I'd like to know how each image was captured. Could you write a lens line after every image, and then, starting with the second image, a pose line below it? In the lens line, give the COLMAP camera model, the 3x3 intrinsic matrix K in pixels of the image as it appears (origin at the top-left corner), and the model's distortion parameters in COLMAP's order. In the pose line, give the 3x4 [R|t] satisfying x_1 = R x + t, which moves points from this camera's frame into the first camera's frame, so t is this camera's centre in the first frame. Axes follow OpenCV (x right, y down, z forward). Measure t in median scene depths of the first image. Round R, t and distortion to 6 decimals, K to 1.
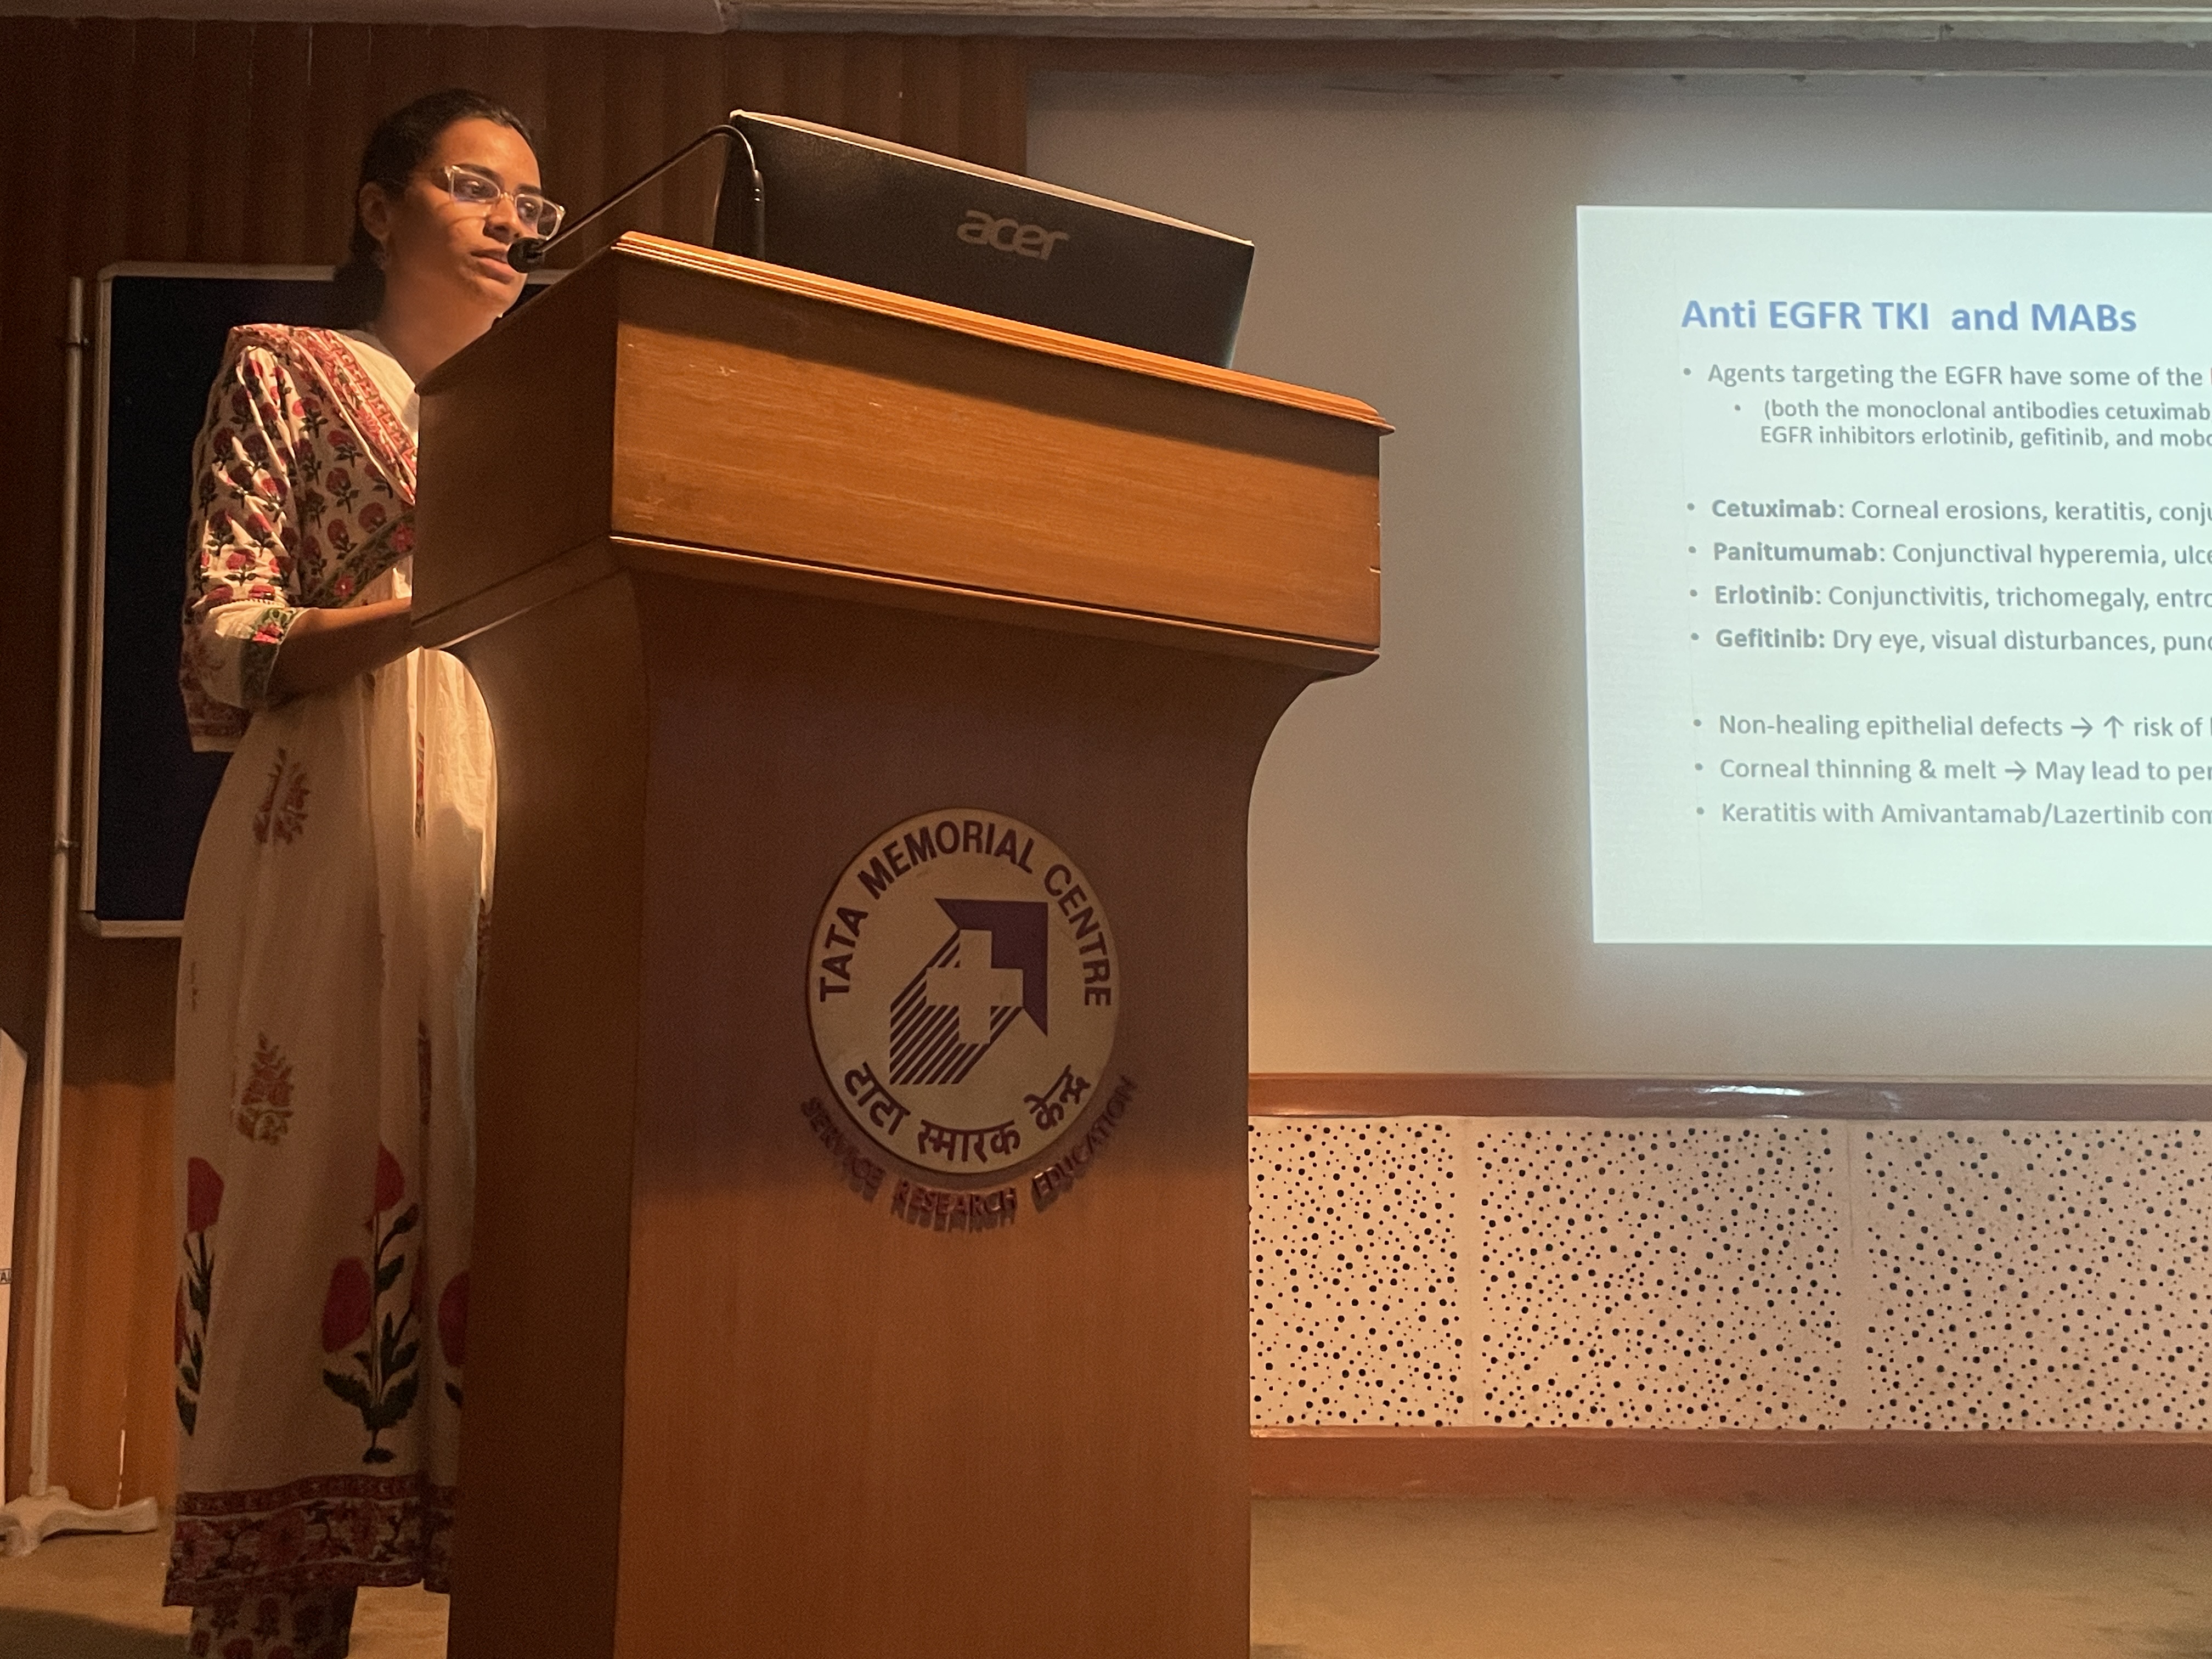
lens RADIAL K [[2394.6, 0, 1086.0], [0, 2394.6, 792.8], [0, 0, 1]] dist [0.103590, -0.159066]
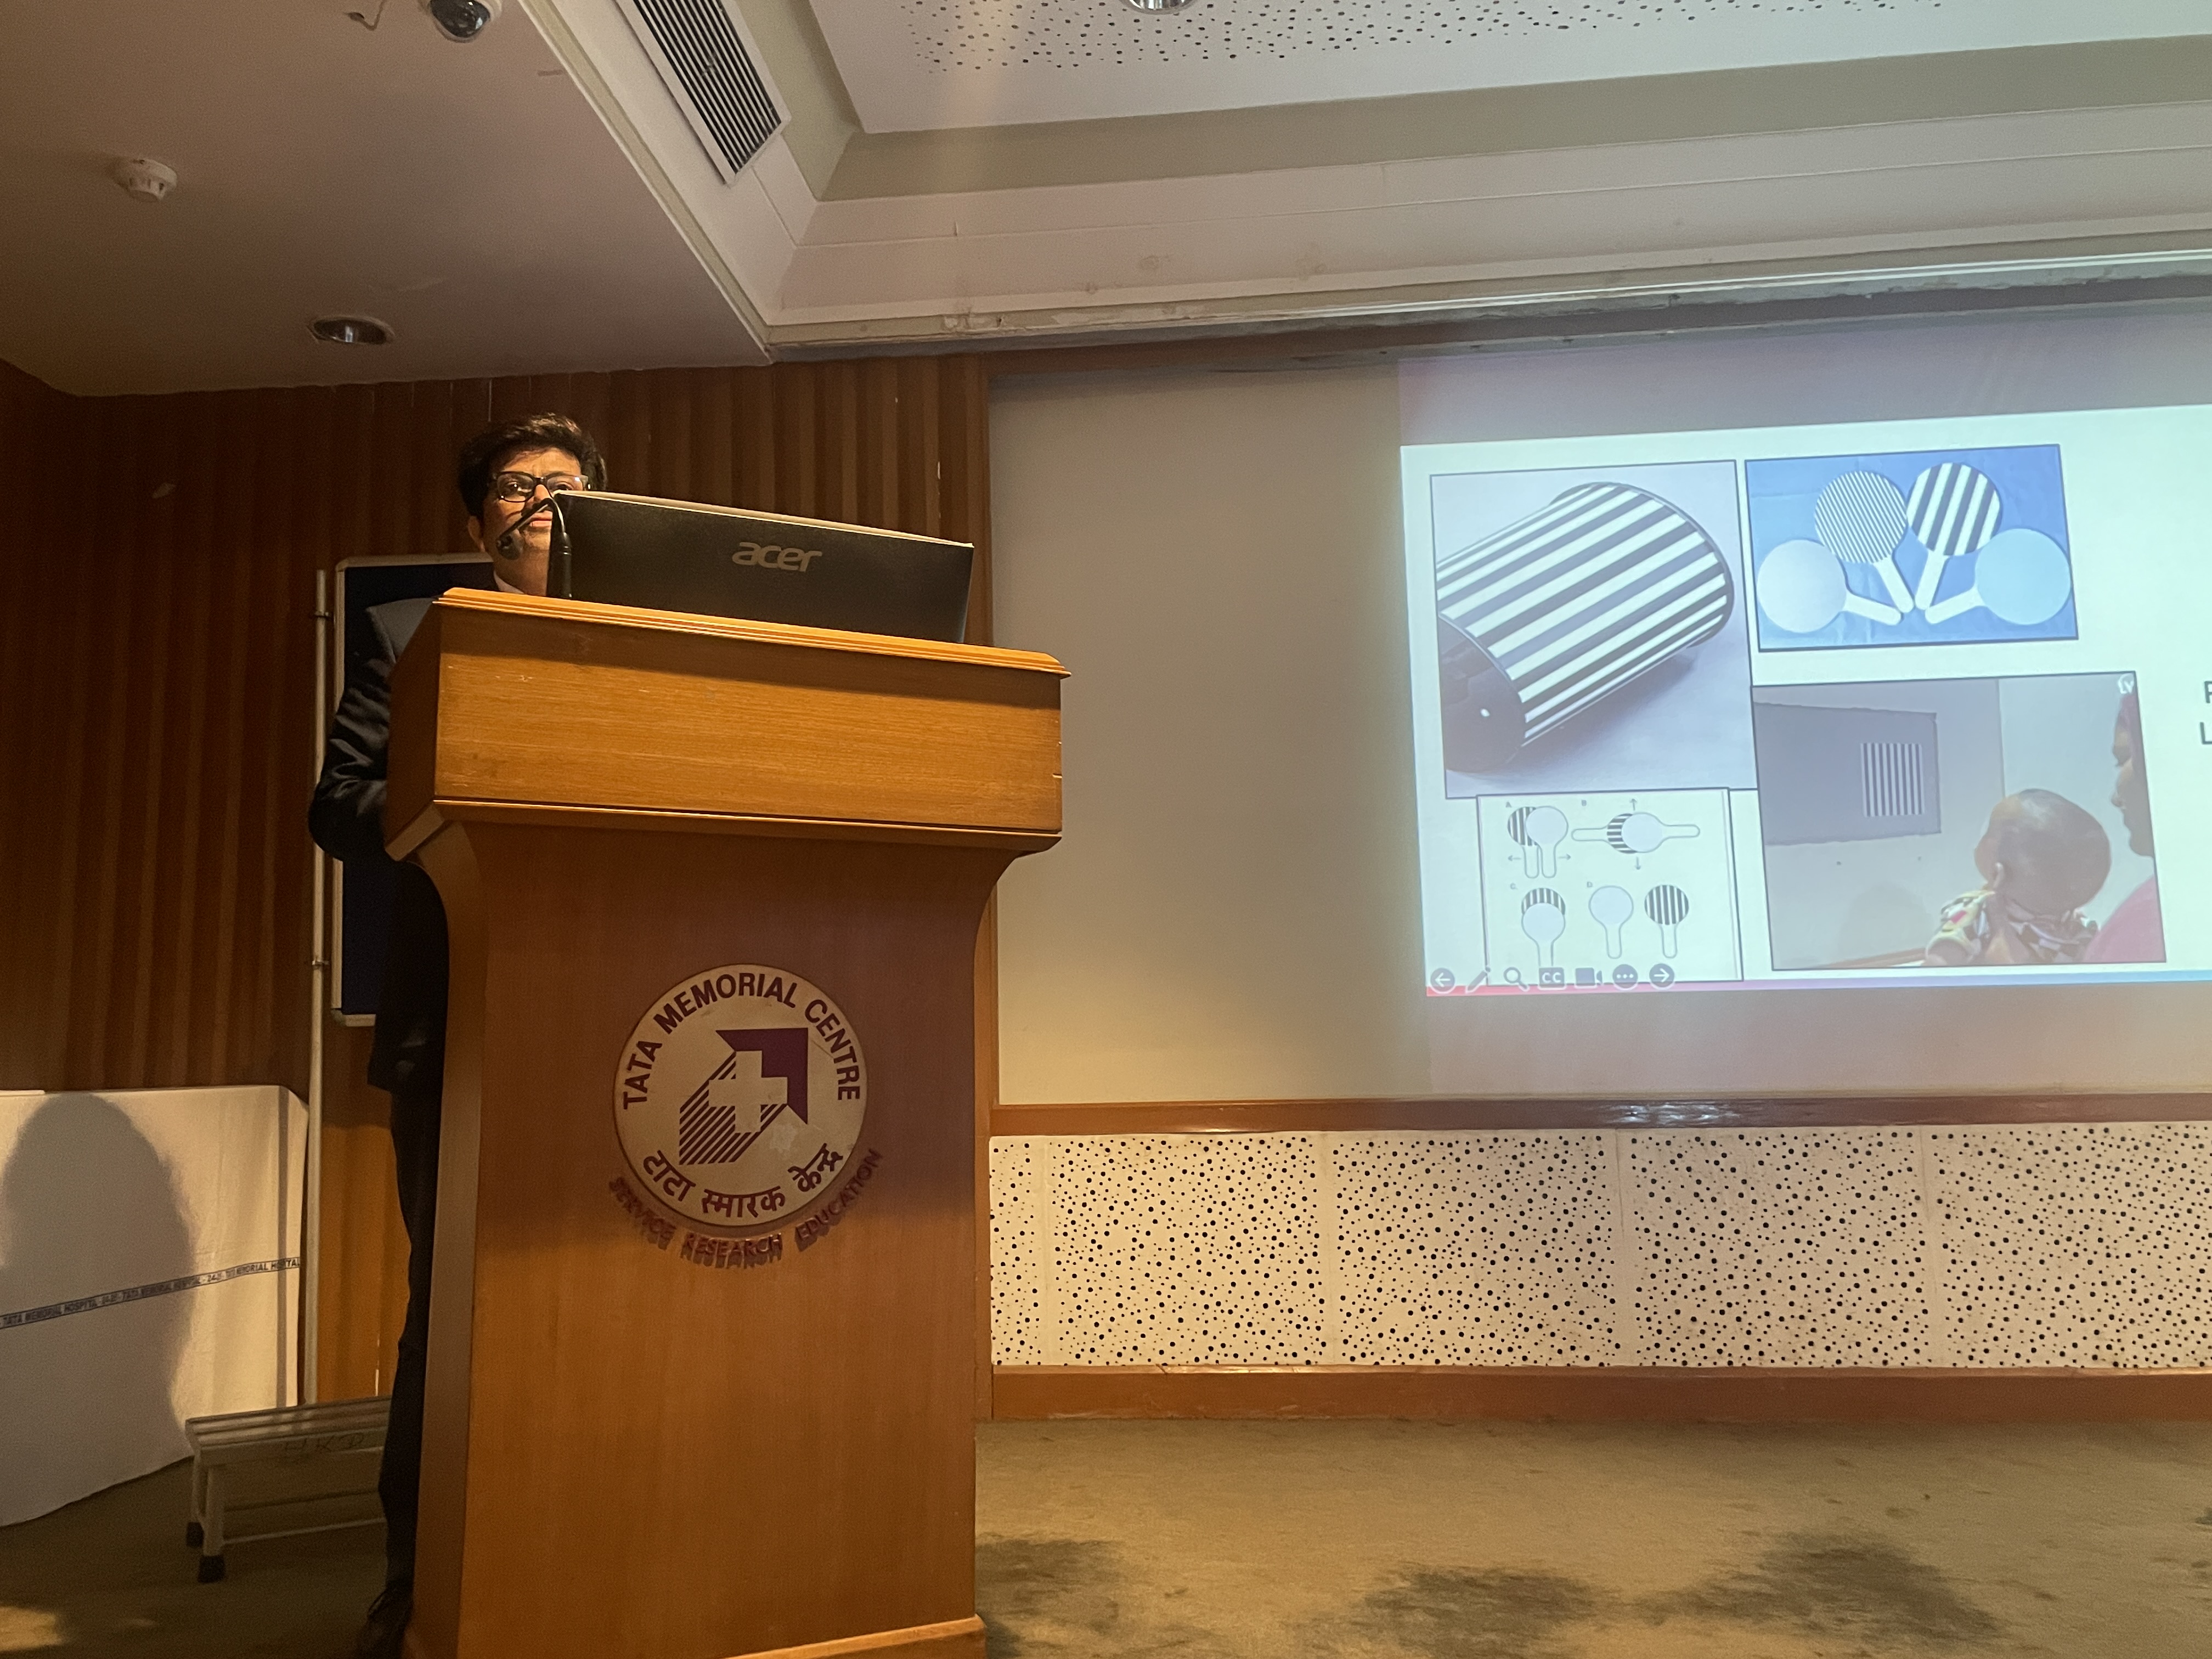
lens RADIAL K [[1793.6, 0, 1075.0], [0, 1793.6, 809.9], [0, 0, 1]] dist [0.086350, -0.109625]
pose [[0.992119, -0.038072, -0.119378, 0.148465], [0.036048, 0.999168, -0.019066, -0.030867], [0.120004, 0.014612, 0.992666, -0.017739]]
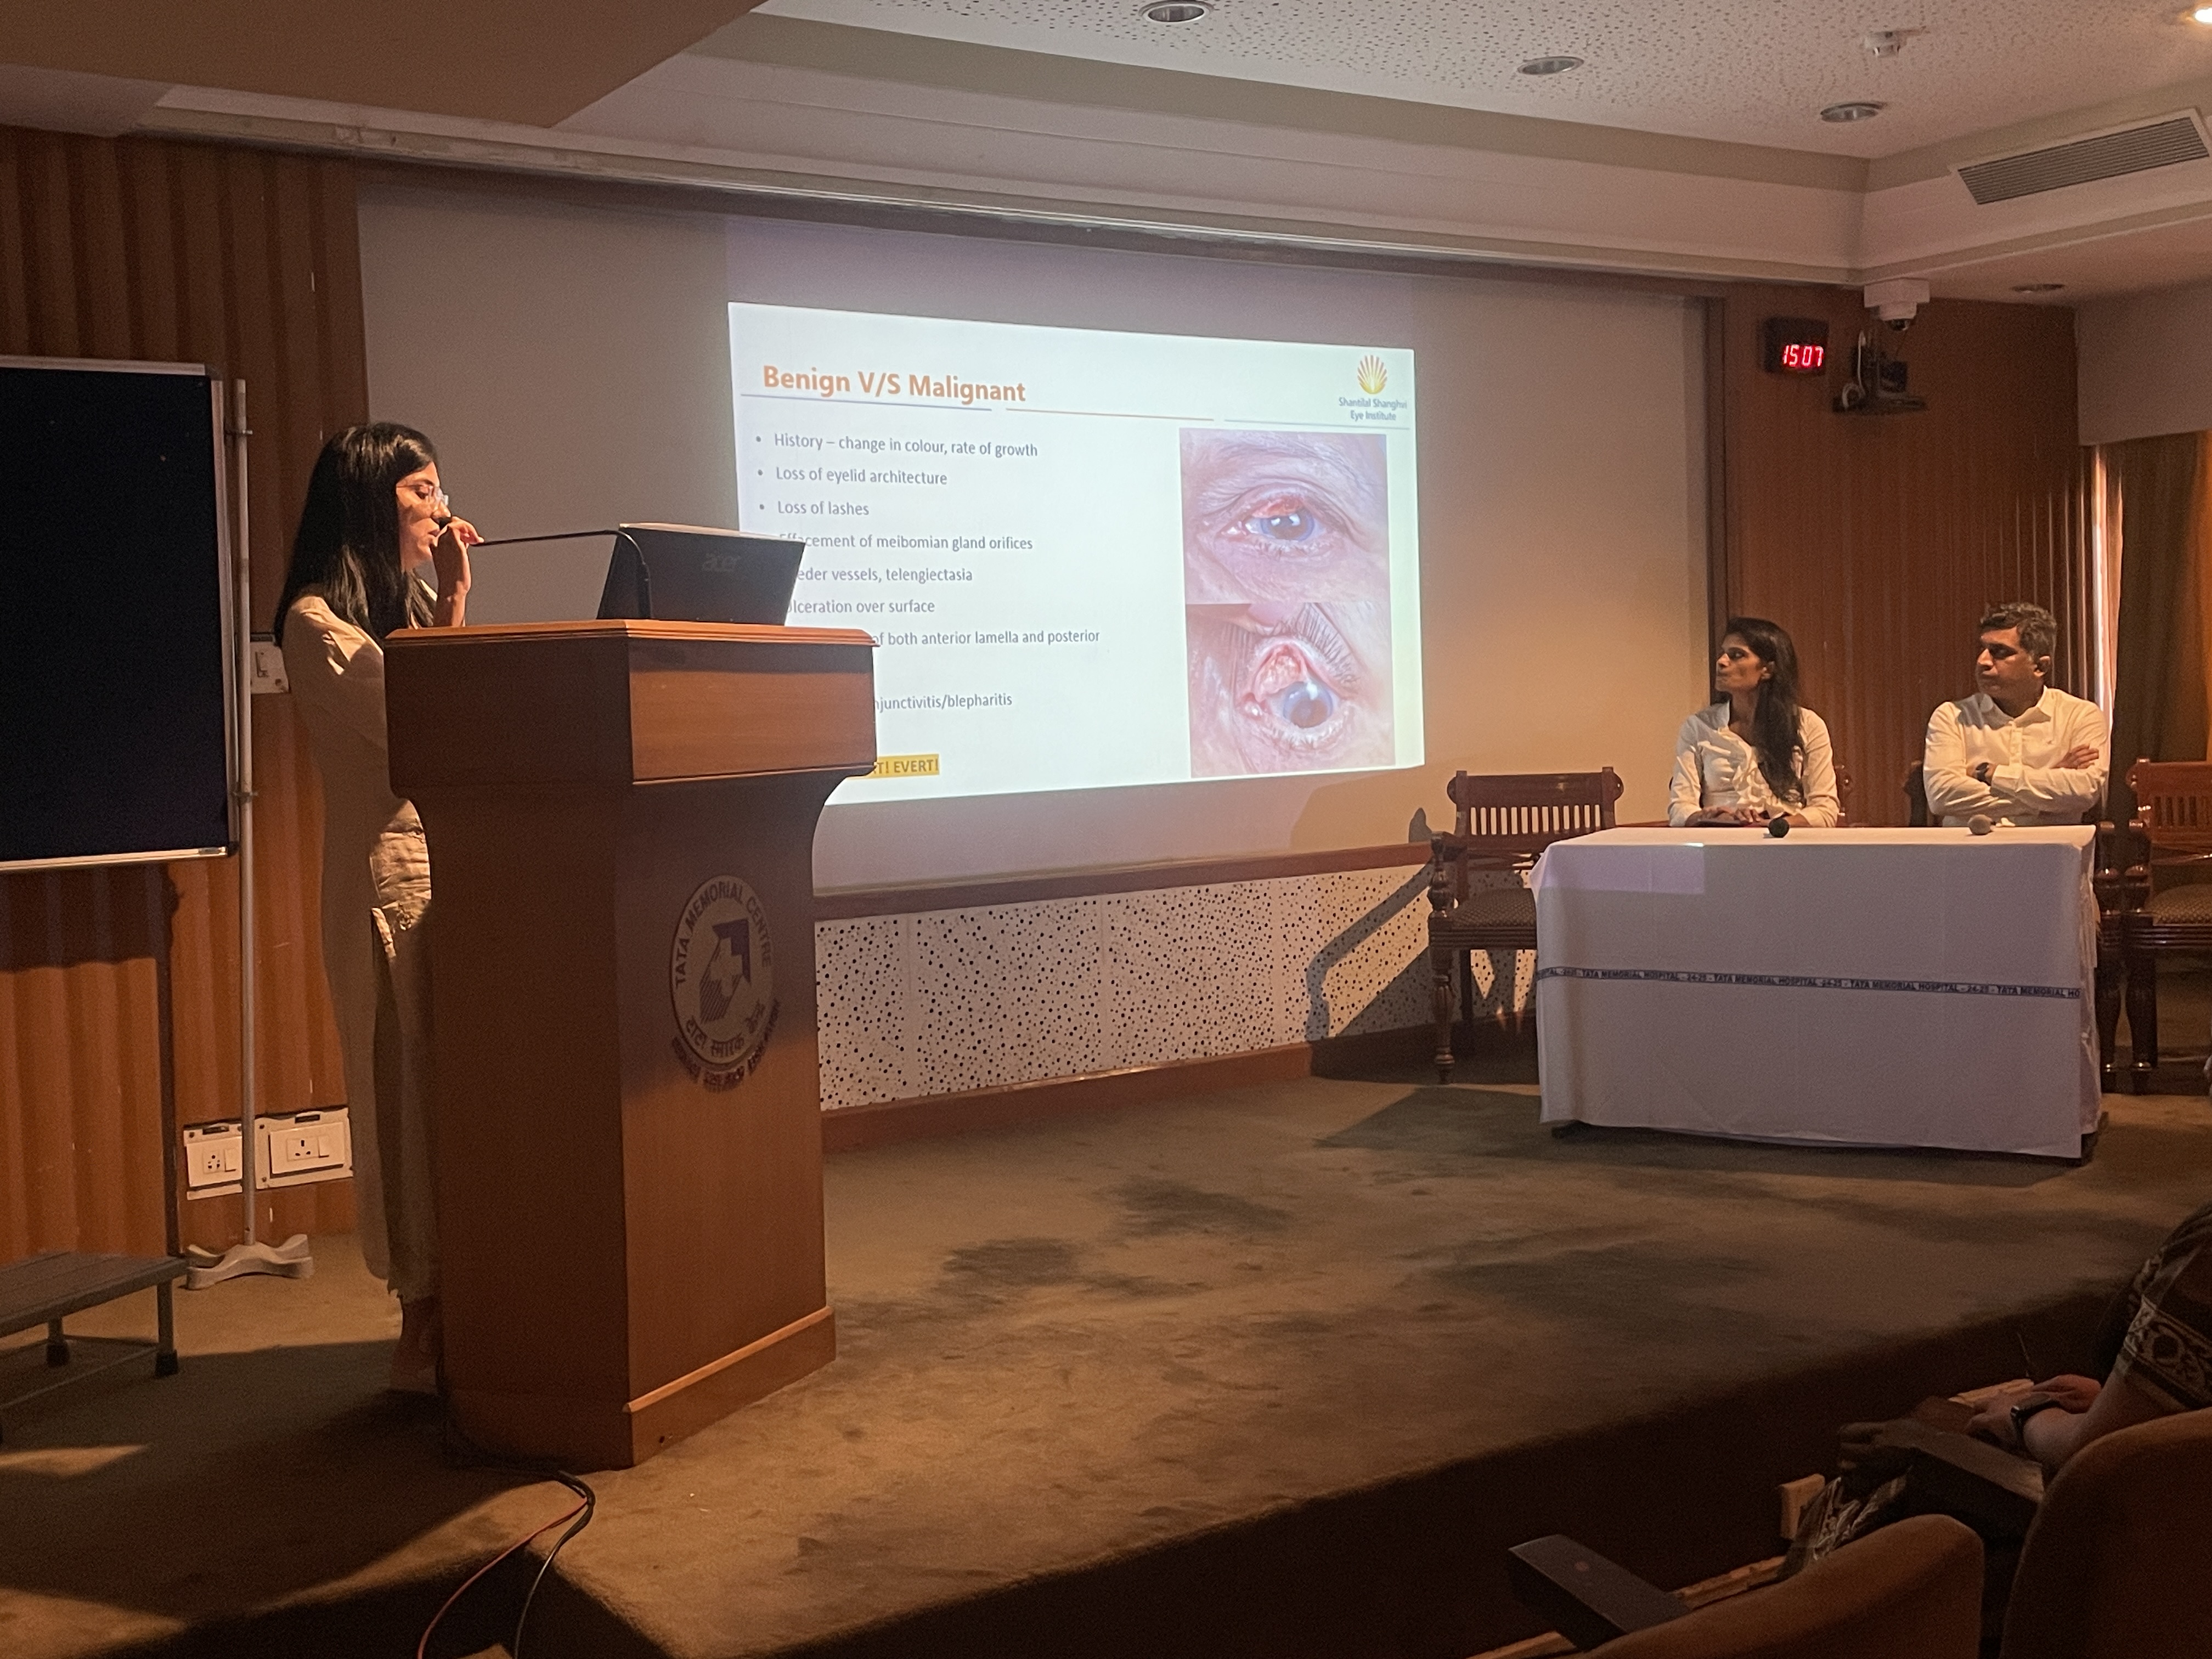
lens RADIAL K [[2394.6, 0, 1086.0], [0, 2394.6, 792.8], [0, 0, 1]] dist [0.103590, -0.159066]
pose [[0.846540, -0.054686, 0.529508, -0.438566], [-0.028610, 0.988598, 0.147839, -0.189331], [-0.531555, -0.140301, 0.835323, -0.404472]]
